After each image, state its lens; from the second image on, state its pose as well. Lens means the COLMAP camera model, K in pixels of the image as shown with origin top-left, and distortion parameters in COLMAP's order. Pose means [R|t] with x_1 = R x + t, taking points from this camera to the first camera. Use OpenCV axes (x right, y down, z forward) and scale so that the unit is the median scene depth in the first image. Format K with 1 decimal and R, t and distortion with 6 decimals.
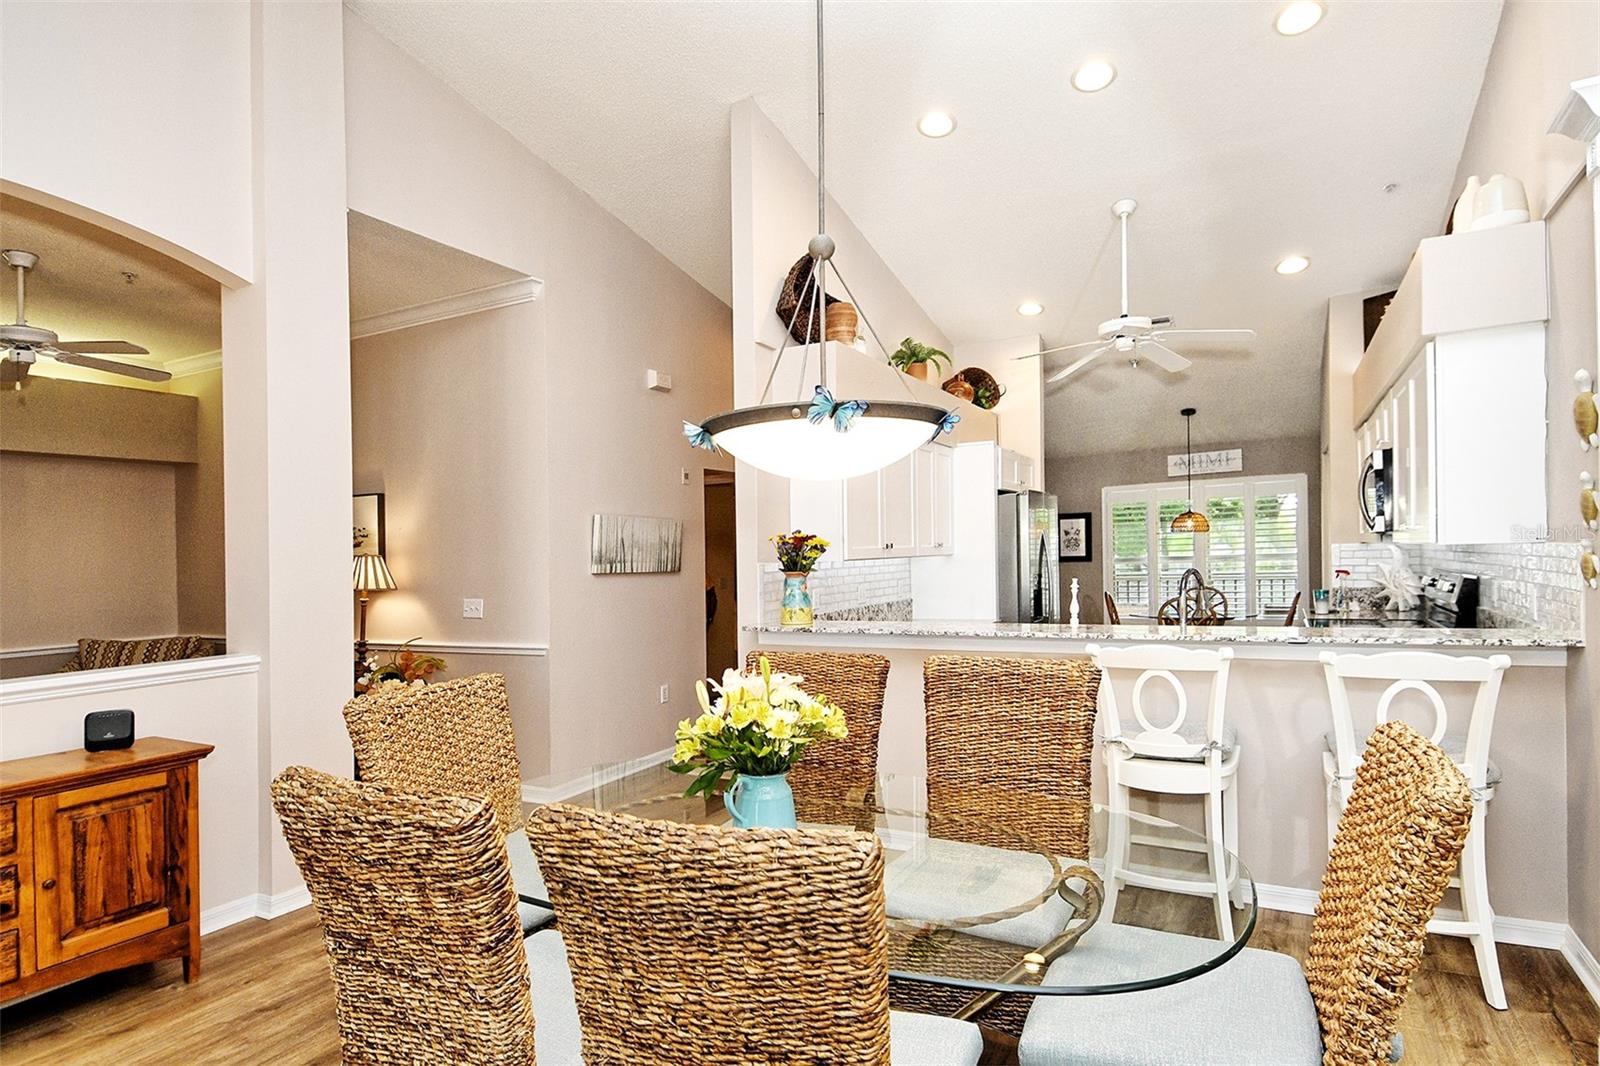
lens RADIAL K [[828.4, 0, 829.8], [0, 828.4, 555.3], [0, 0, 1]] dist [0.026030, 0.000249]
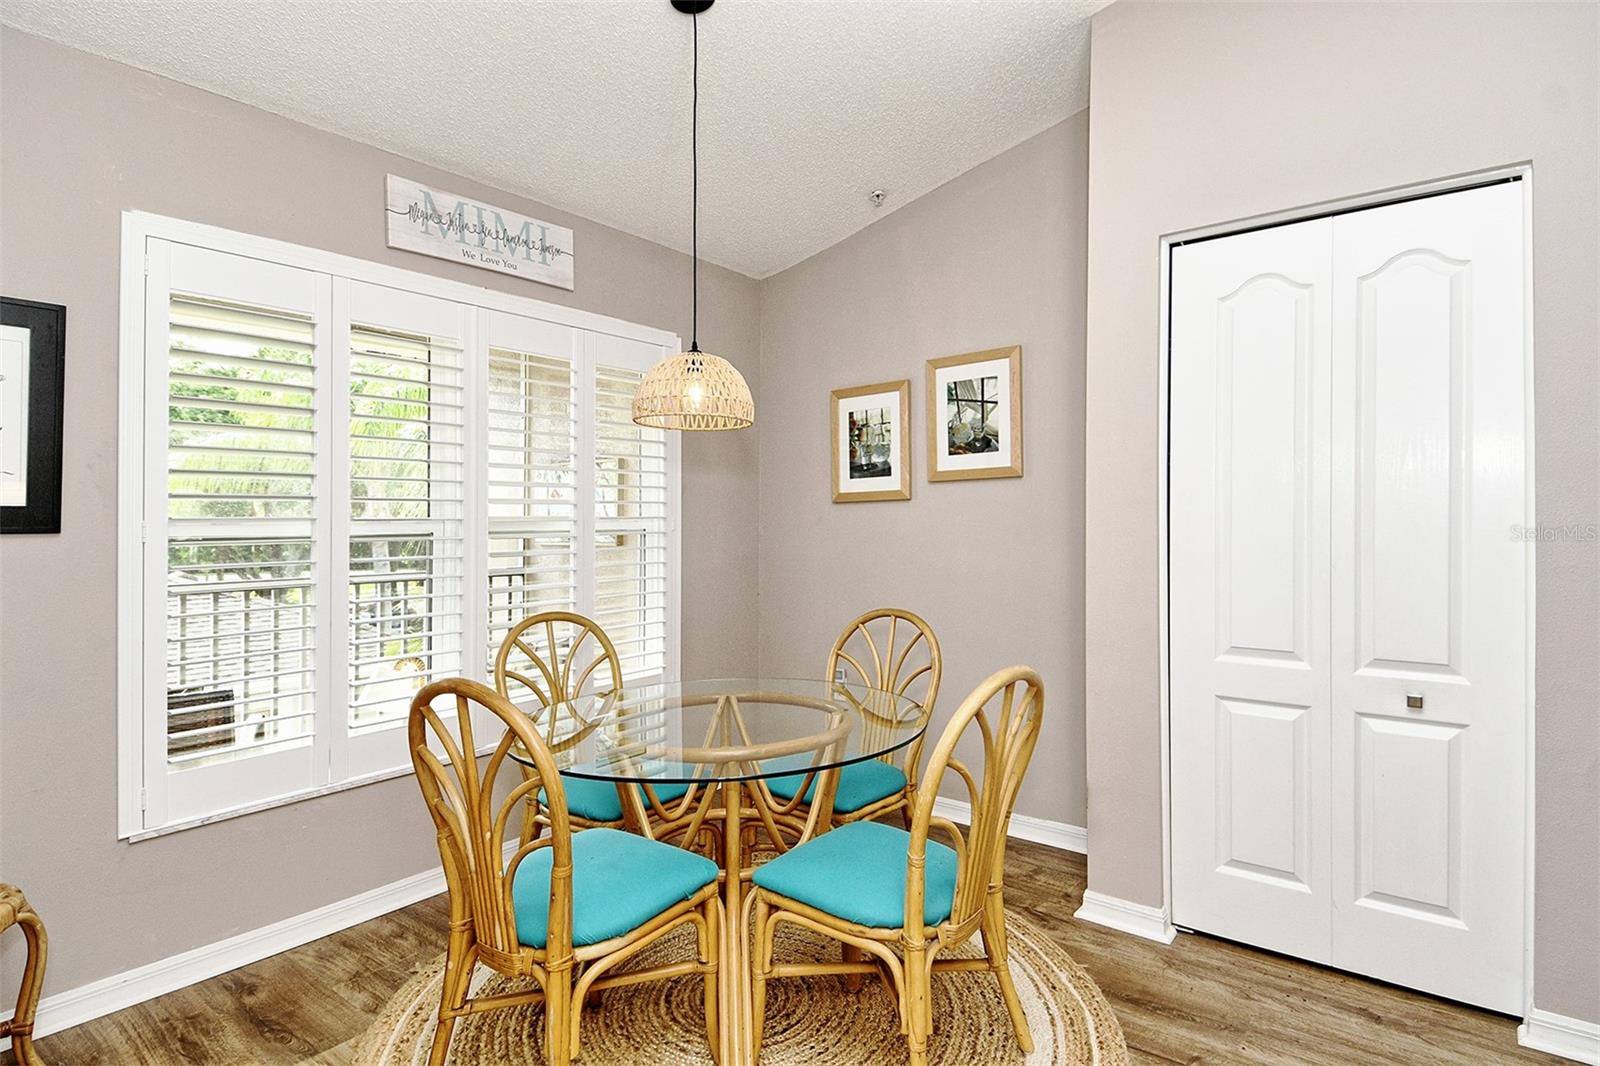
lens RADIAL K [[871.7, 0, 832.0], [0, 871.7, 516.9], [0, 0, 1]] dist [0.052571, -0.044806]
pose [[0.199943, 0.032591, 0.979265, 0.212629], [-0.003953, 0.999465, -0.032456, 0.016735], [-0.979800, 0.002619, 0.199965, 1.242597]]
